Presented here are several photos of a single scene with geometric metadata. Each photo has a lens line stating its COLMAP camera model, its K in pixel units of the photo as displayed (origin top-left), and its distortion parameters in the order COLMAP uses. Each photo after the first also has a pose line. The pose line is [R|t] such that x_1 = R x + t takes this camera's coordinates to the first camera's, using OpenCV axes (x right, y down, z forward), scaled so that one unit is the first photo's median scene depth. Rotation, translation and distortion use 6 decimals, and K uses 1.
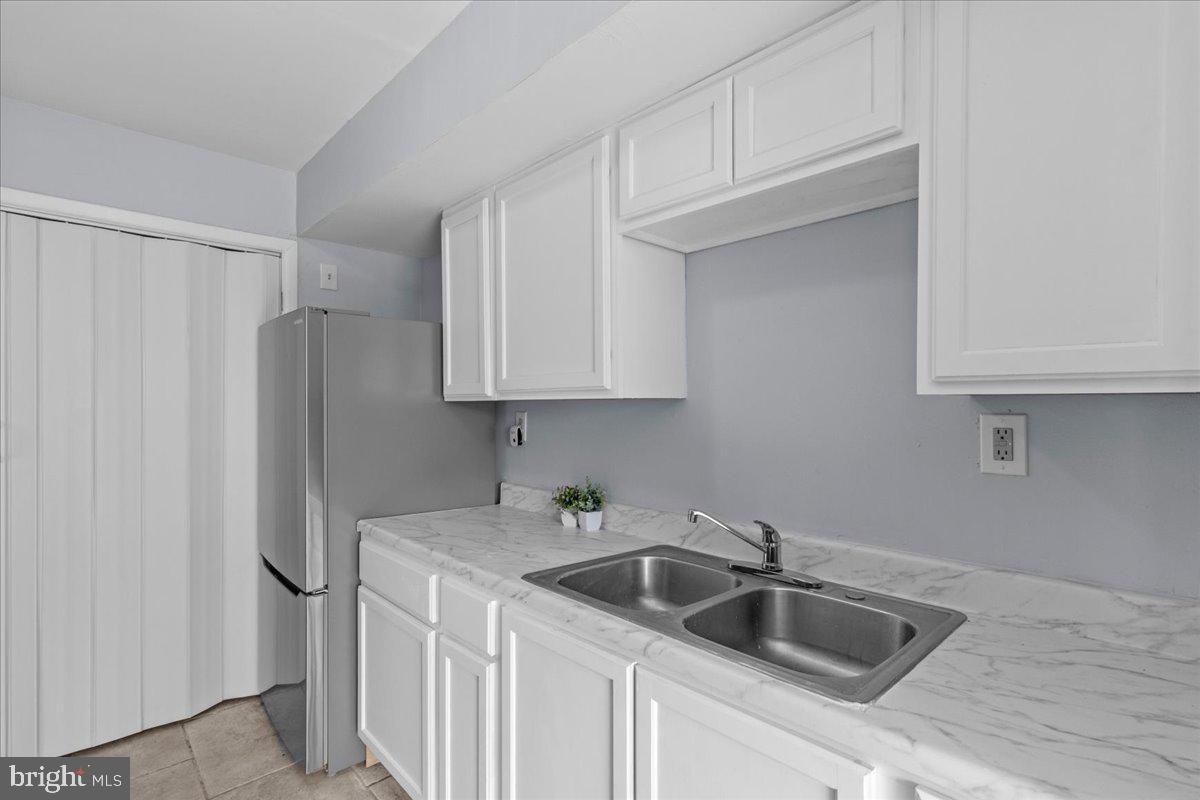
lens RADIAL K [[567.6, 0, 618.1], [0, 567.6, 401.6], [0, 0, 1]] dist [0.010263, -0.000012]
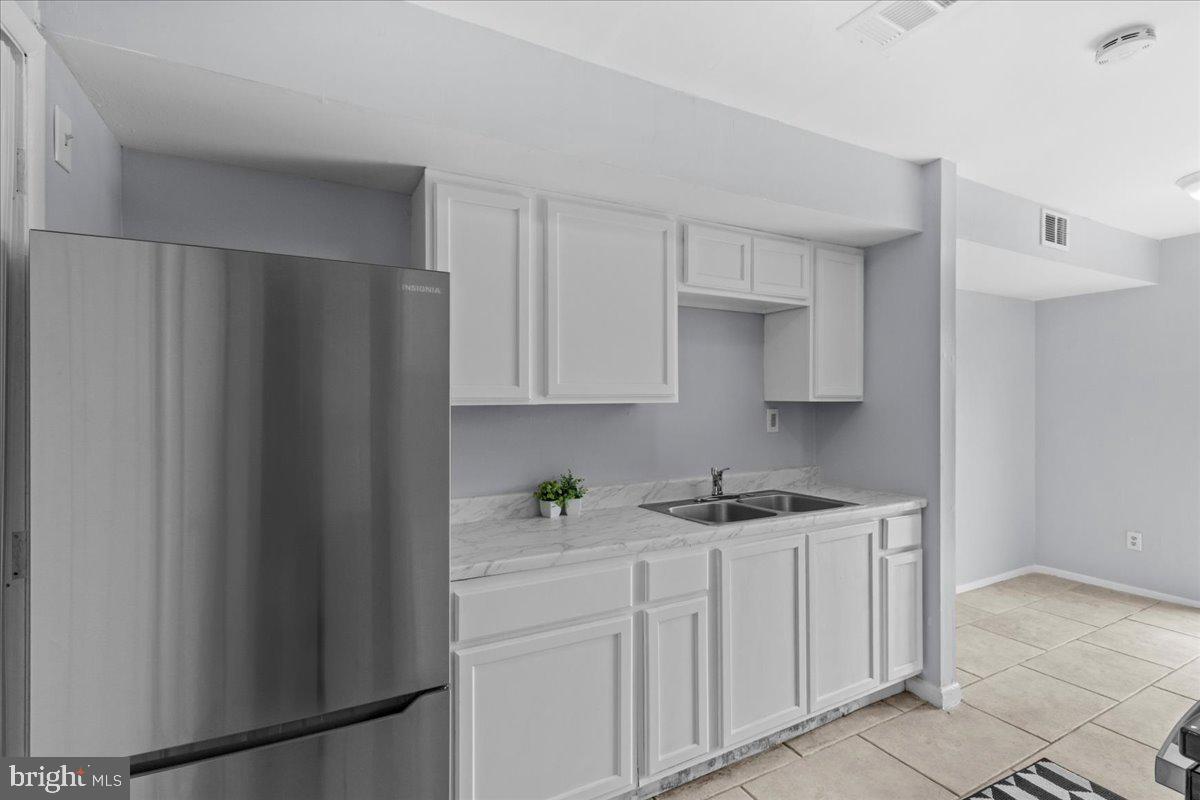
lens RADIAL K [[555.0, 0, 607.9], [0, 555.0, 397.3], [0, 0, 1]] dist [-0.002693, 0.000301]
pose [[0.272483, 0.005512, 0.962145, -1.744706], [-0.000031, 0.999984, -0.005720, -0.013037], [-0.962161, 0.001529, 0.272479, 0.954589]]
